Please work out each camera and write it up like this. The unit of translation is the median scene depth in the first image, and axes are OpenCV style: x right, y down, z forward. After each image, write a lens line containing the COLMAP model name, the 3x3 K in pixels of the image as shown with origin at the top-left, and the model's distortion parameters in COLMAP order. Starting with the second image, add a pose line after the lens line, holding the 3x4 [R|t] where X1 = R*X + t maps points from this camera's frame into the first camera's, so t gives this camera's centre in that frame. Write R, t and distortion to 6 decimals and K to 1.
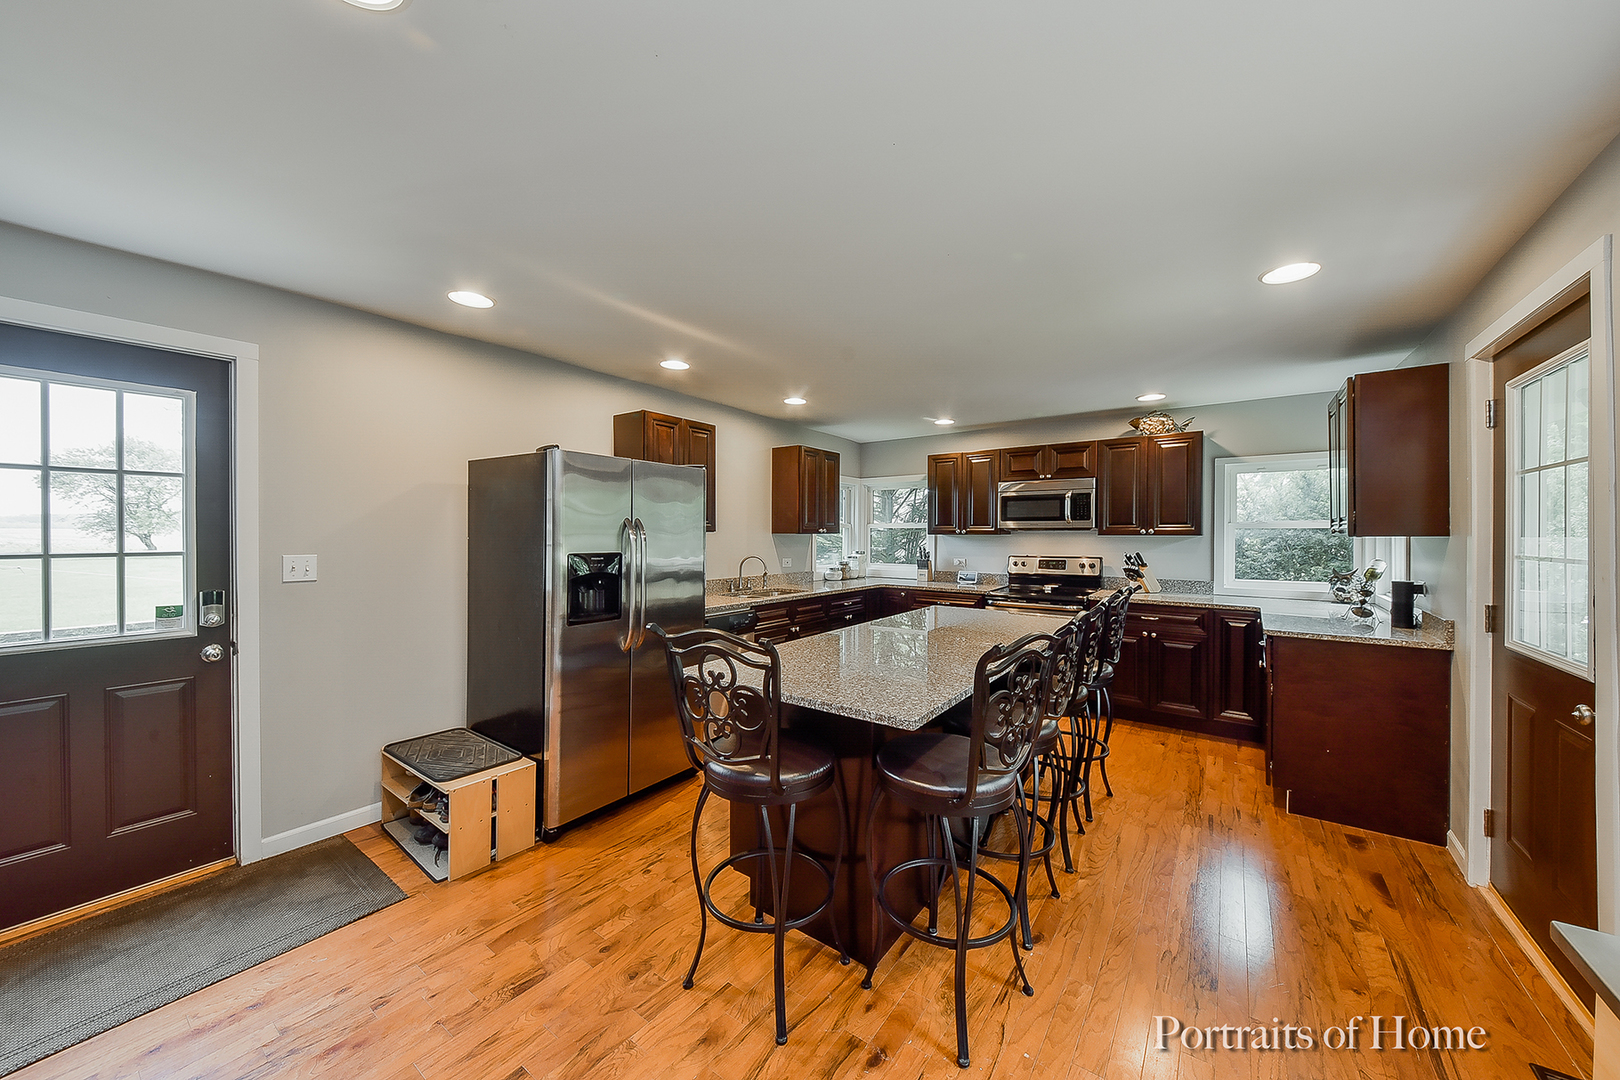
lens RADIAL K [[574.9, 0, 808.6], [0, 574.9, 535.6], [0, 0, 1]] dist [-0.011837, -0.000245]
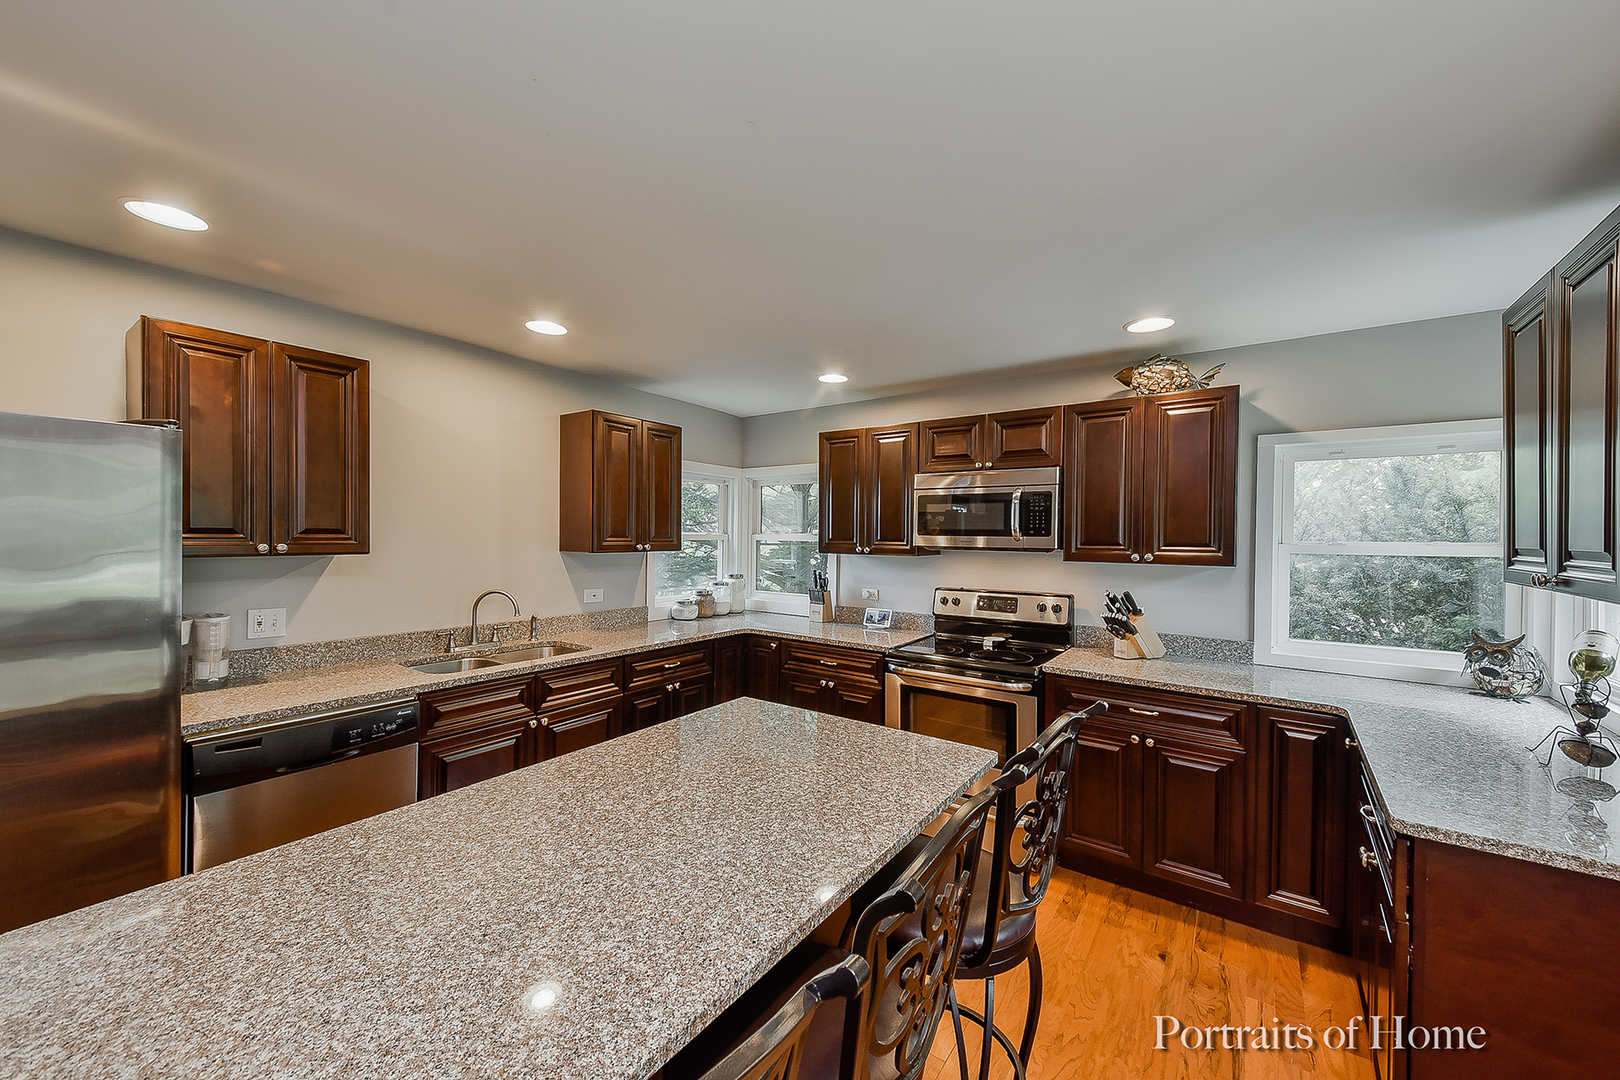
lens RADIAL K [[635.3, 0, 809.5], [0, 635.3, 540.6], [0, 0, 1]] dist [0.001073, 0.000038]
pose [[0.999674, 0.007444, 0.024416, 0.214637], [-0.007568, 0.999959, 0.004984, -0.023439], [-0.024378, -0.005167, 0.999689, 0.326584]]
